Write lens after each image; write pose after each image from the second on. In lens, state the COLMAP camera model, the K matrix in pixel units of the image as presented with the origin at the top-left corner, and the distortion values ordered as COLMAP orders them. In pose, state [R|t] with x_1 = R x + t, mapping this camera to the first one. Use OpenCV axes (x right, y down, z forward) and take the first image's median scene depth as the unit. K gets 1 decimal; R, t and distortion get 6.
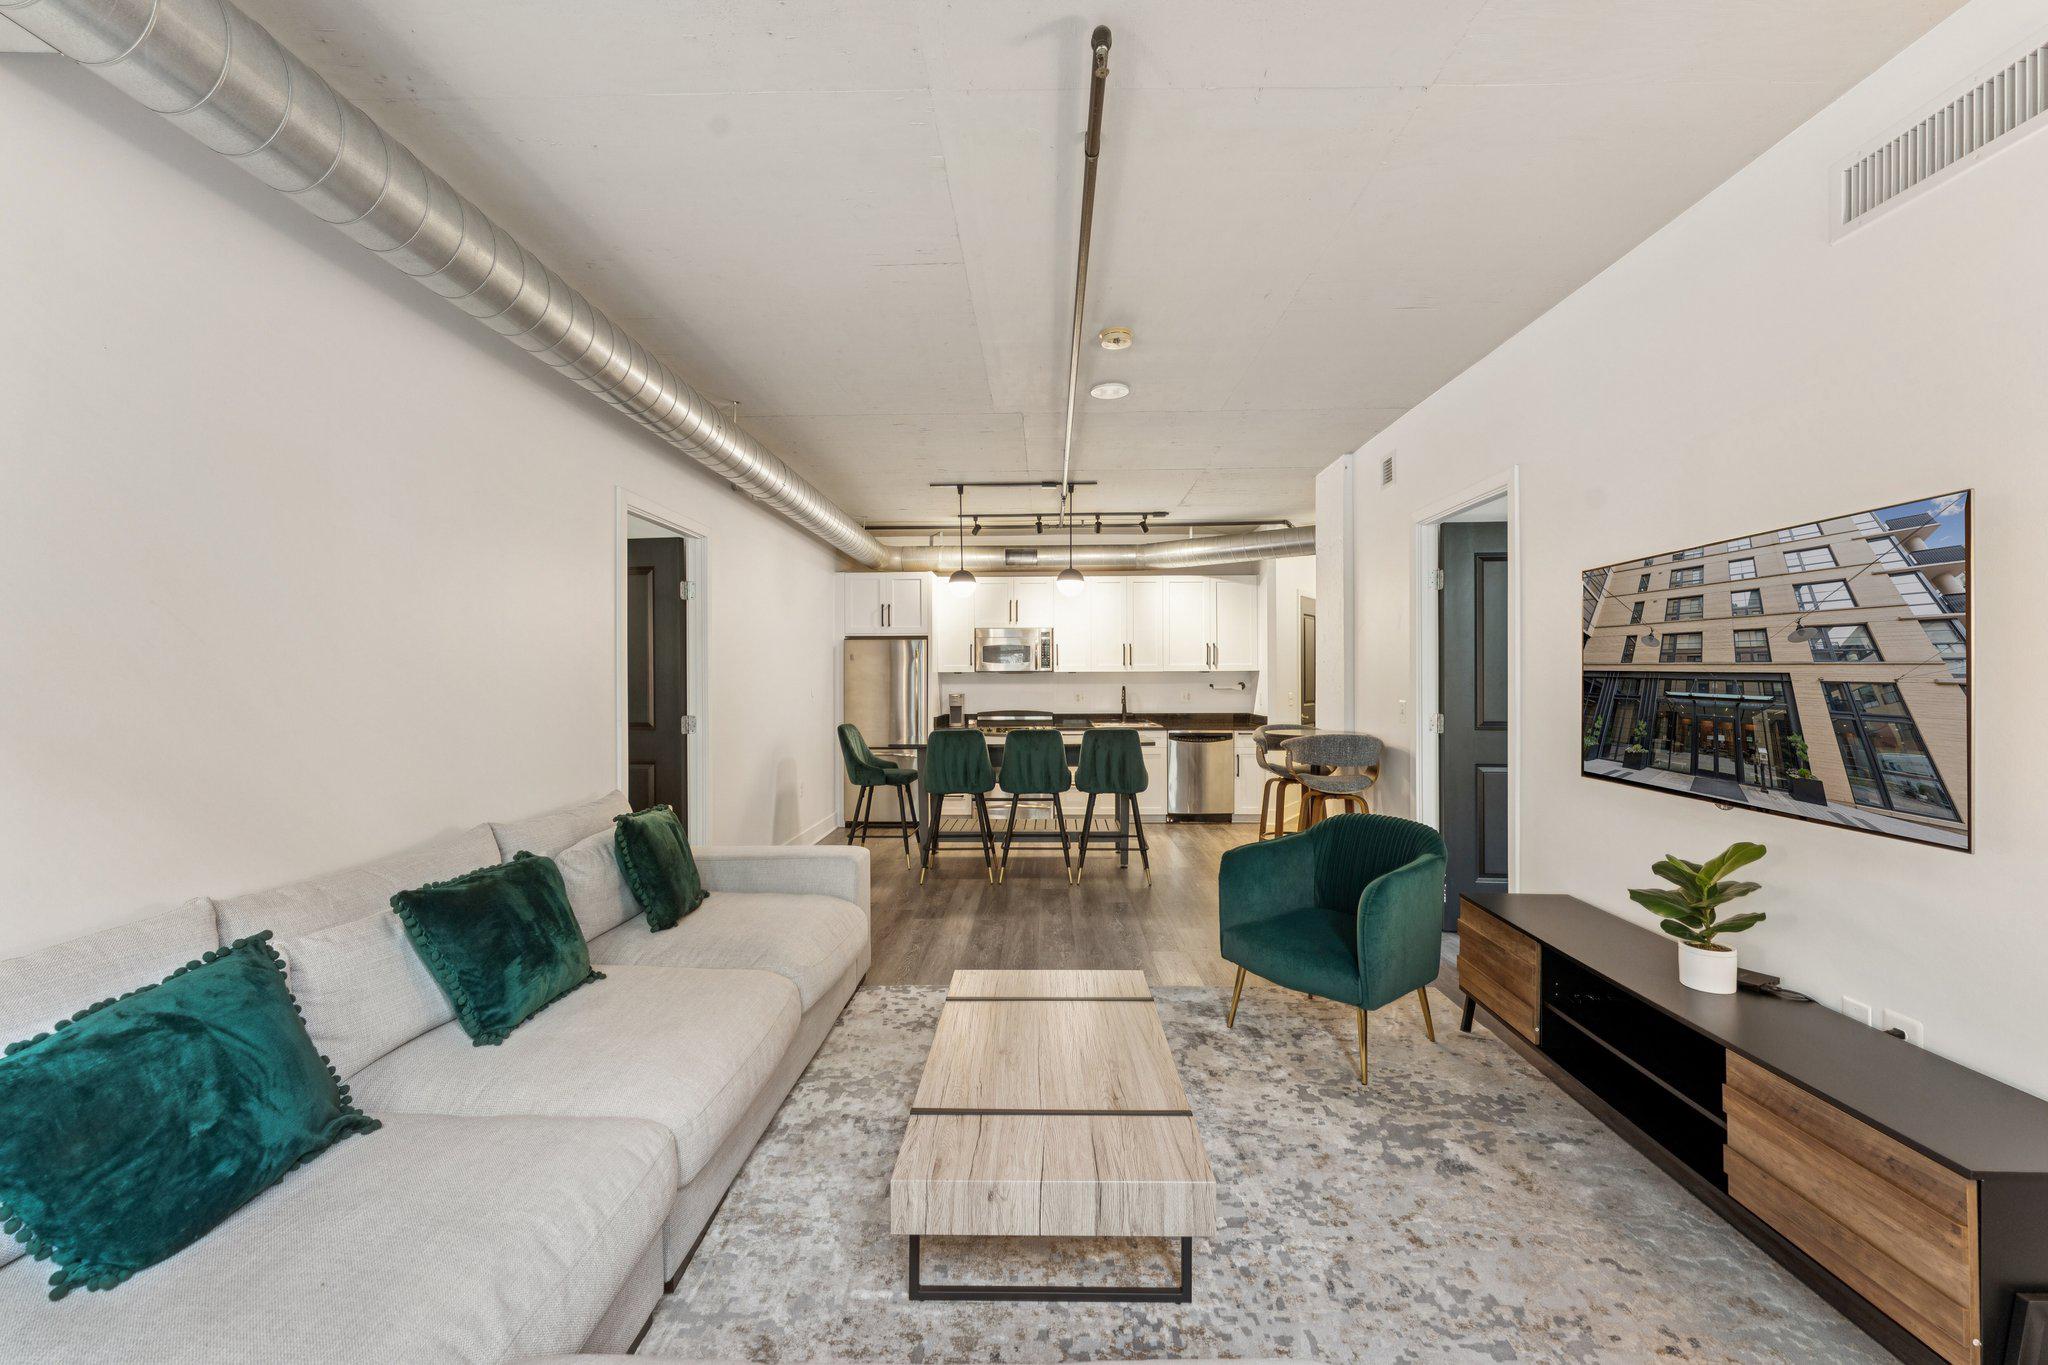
lens RADIAL K [[834.1, 0, 1024.0], [0, 834.1, 682.5], [0, 0, 1]] dist [-0.001608, -0.000244]
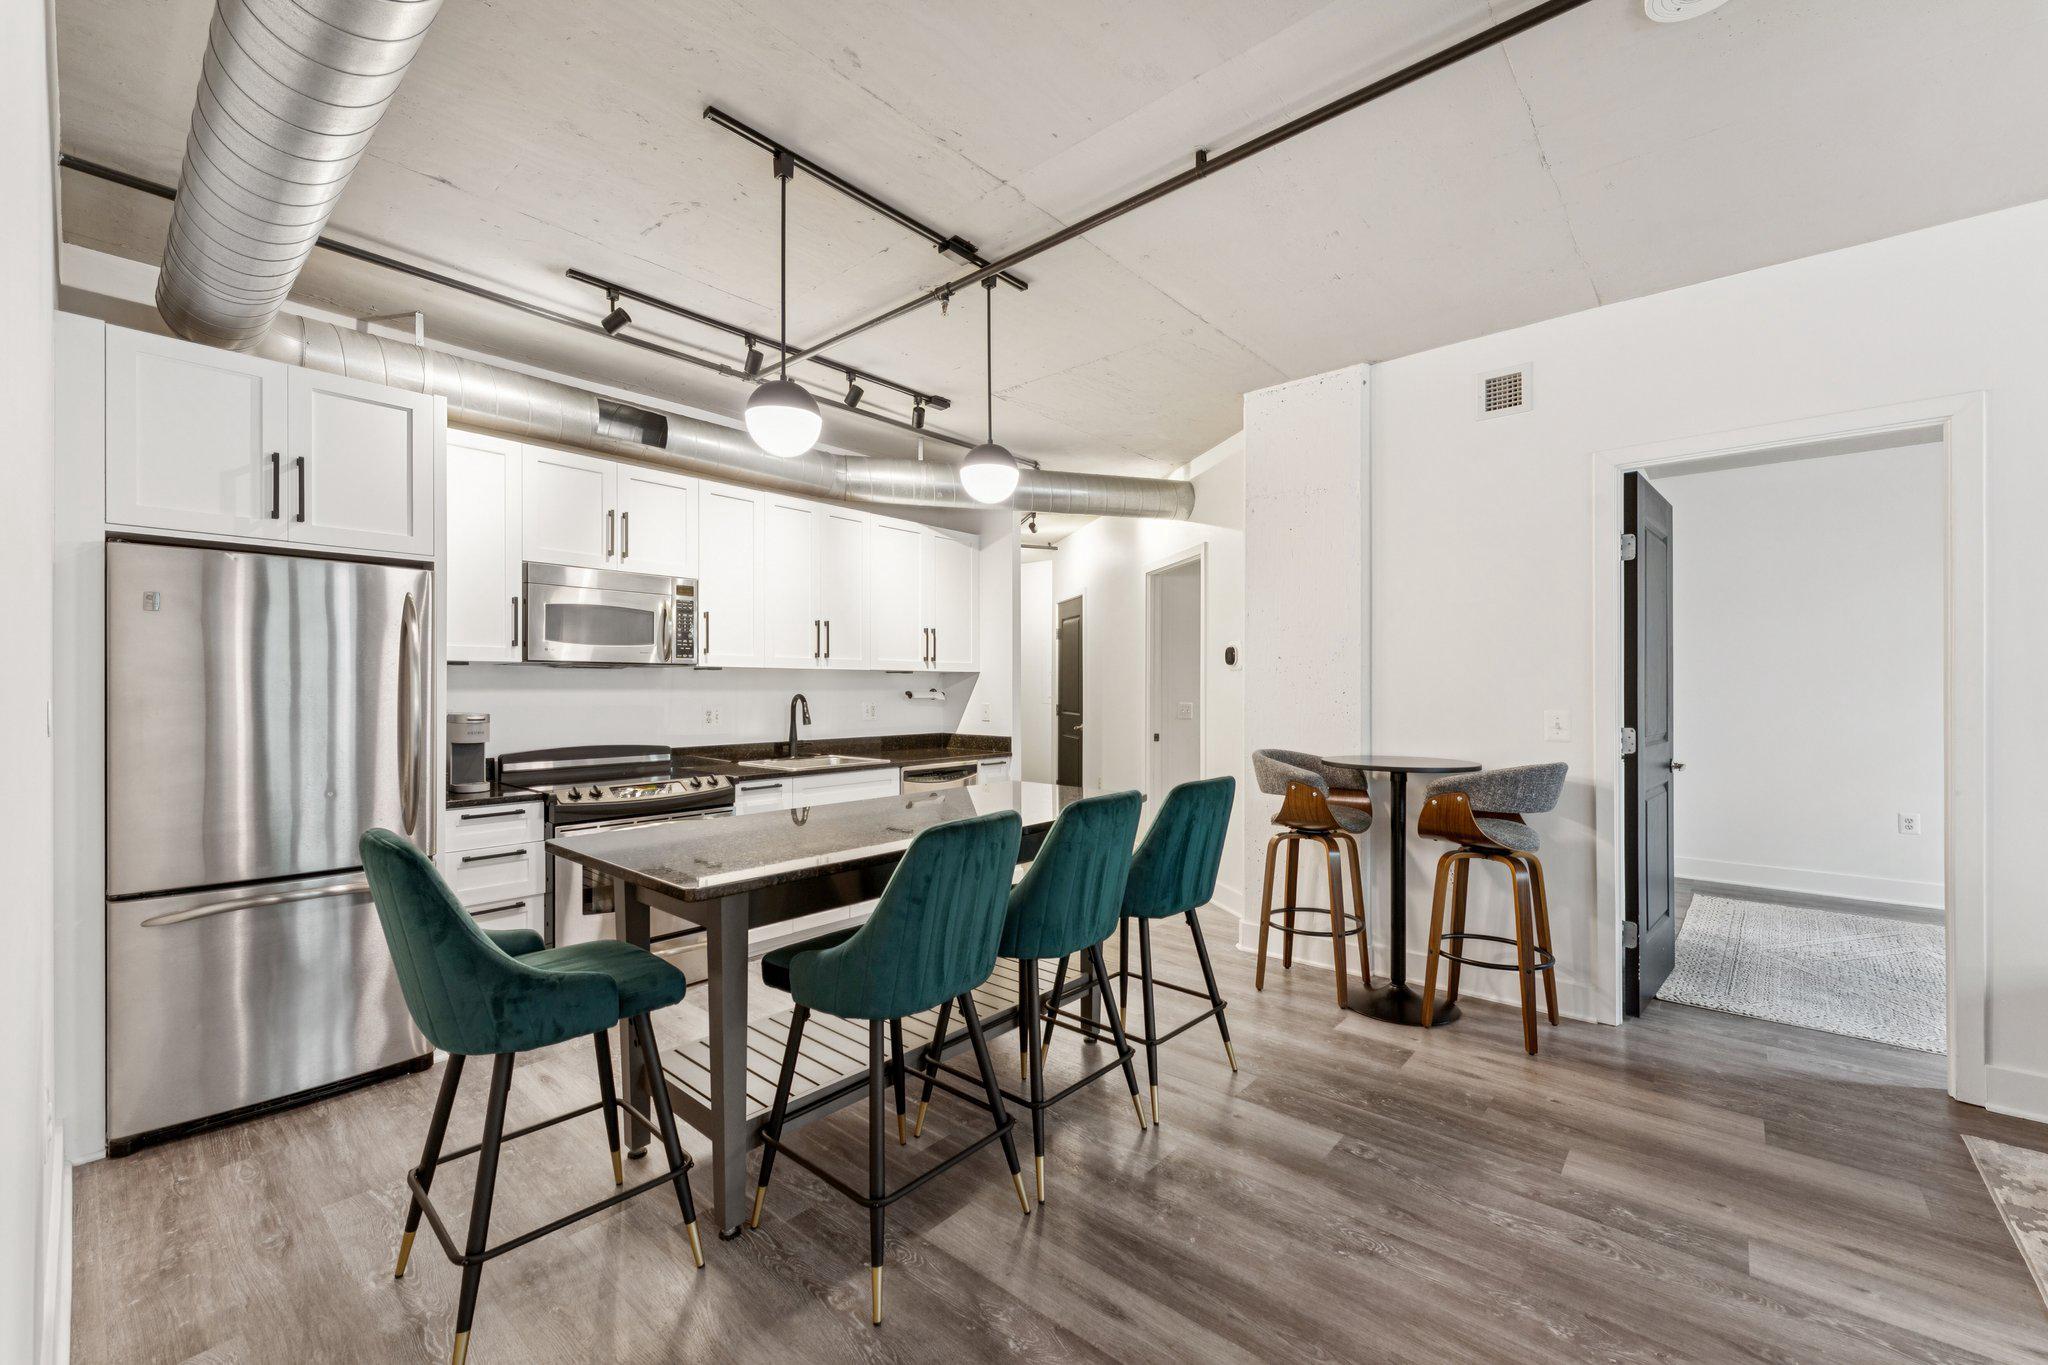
lens RADIAL K [[819.5, 0, 1022.0], [0, 819.5, 690.8], [0, 0, 1]] dist [0.000431, 0.000146]
pose [[0.632859, 0.001552, 0.774265, -0.227456], [-0.000483, 0.999999, -0.001609, 0.002991], [-0.774267, 0.000644, 0.632859, 0.535401]]
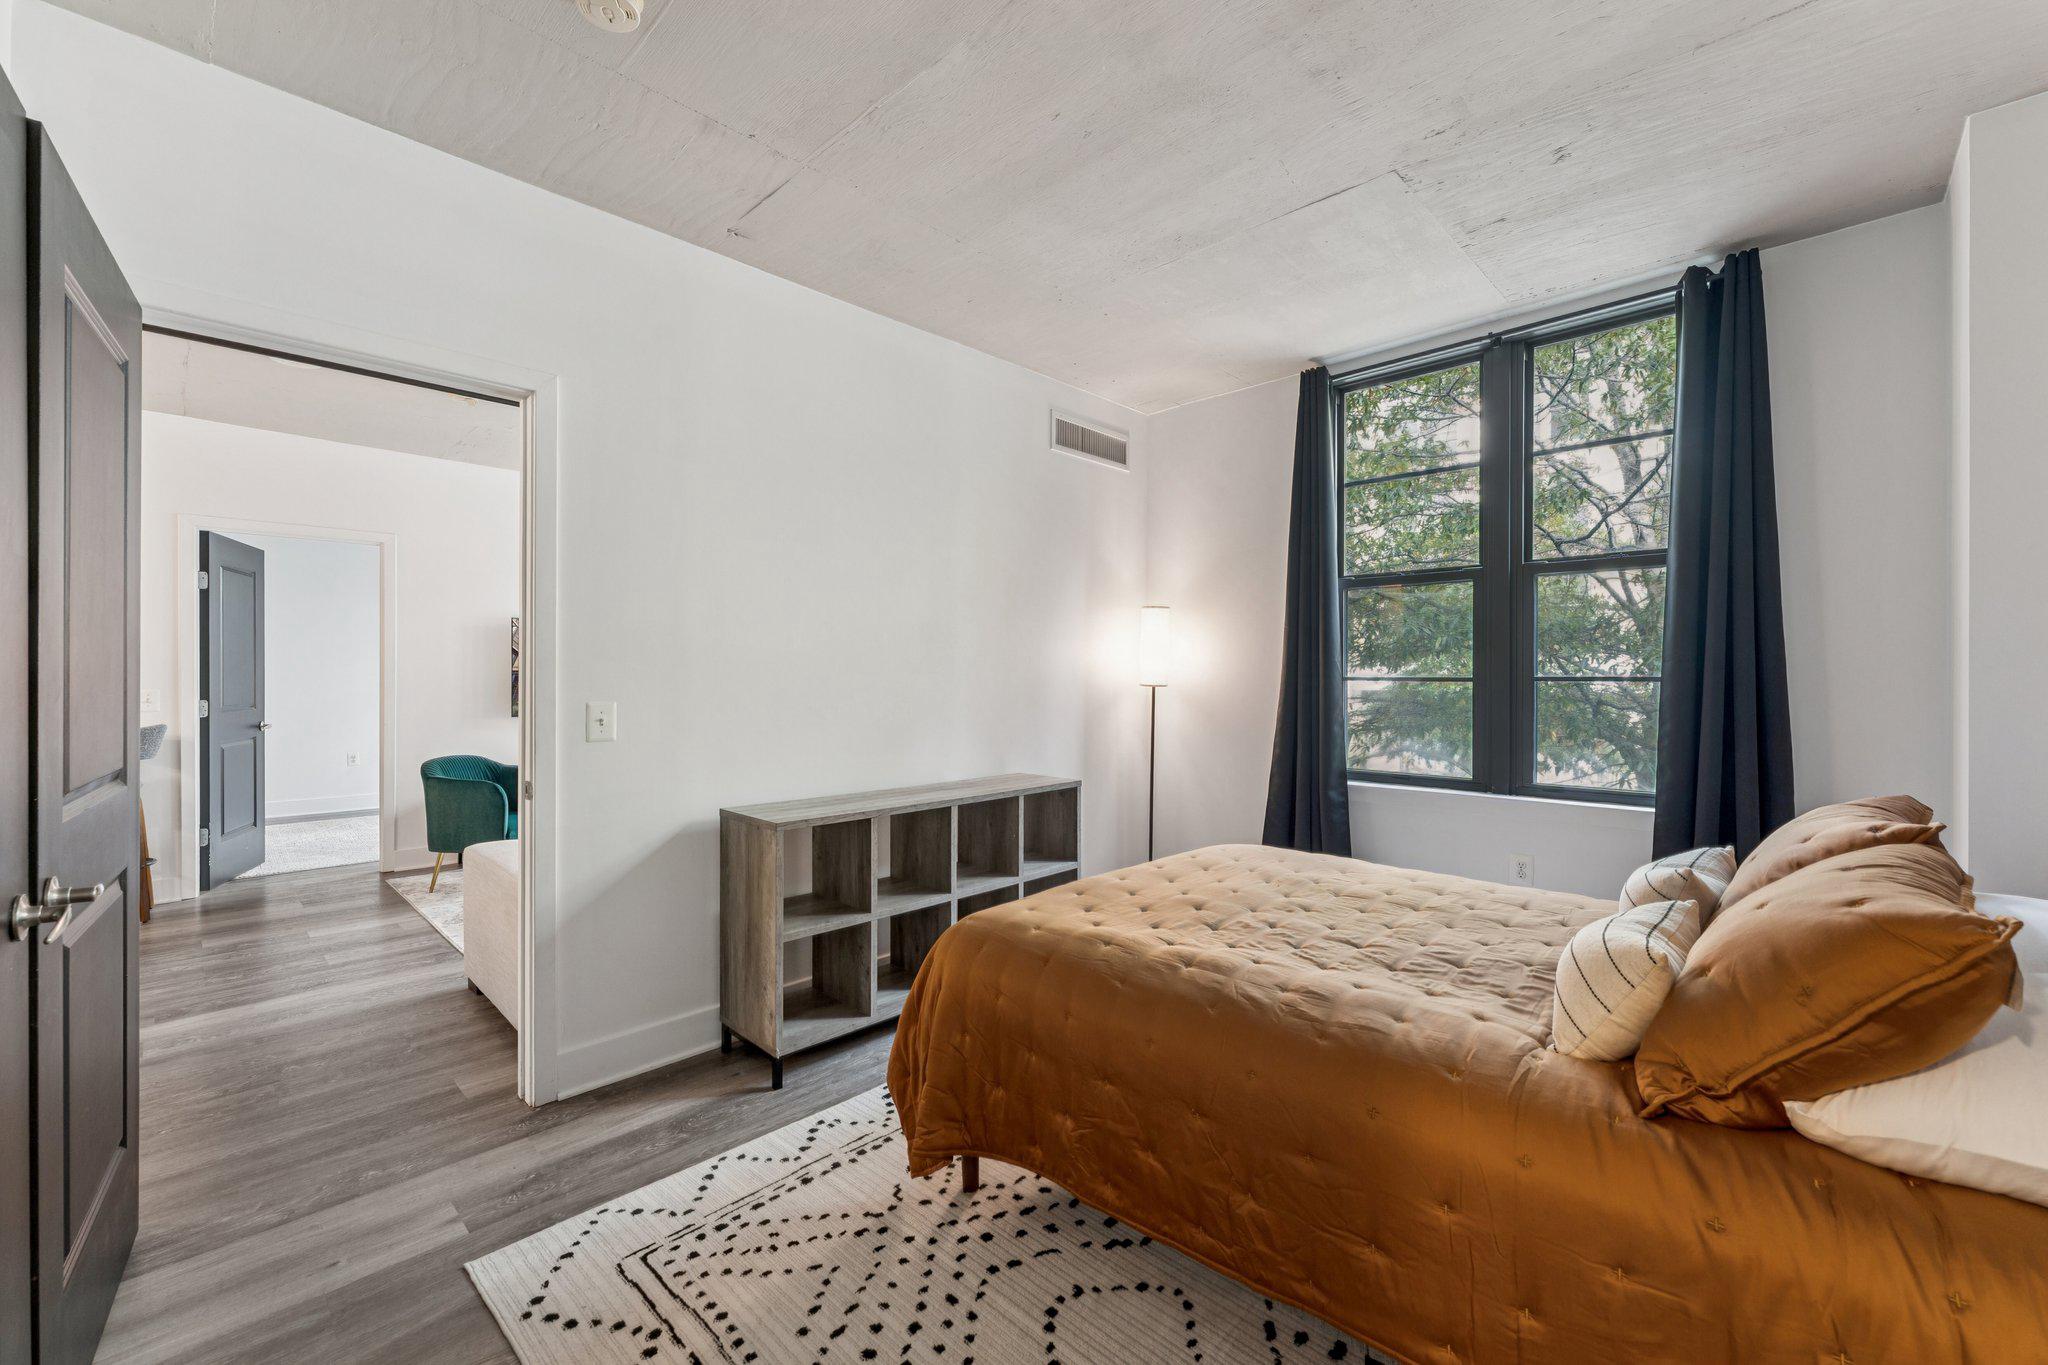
lens RADIAL K [[834.1, 0, 1024.0], [0, 834.1, 682.5], [0, 0, 1]] dist [-0.001608, -0.000244]
pose [[-0.741096, -0.001353, 0.671398, -0.597501], [-0.000048, 0.999998, 0.001962, 0.005896], [-0.671399, 0.001422, -0.741094, 0.609360]]
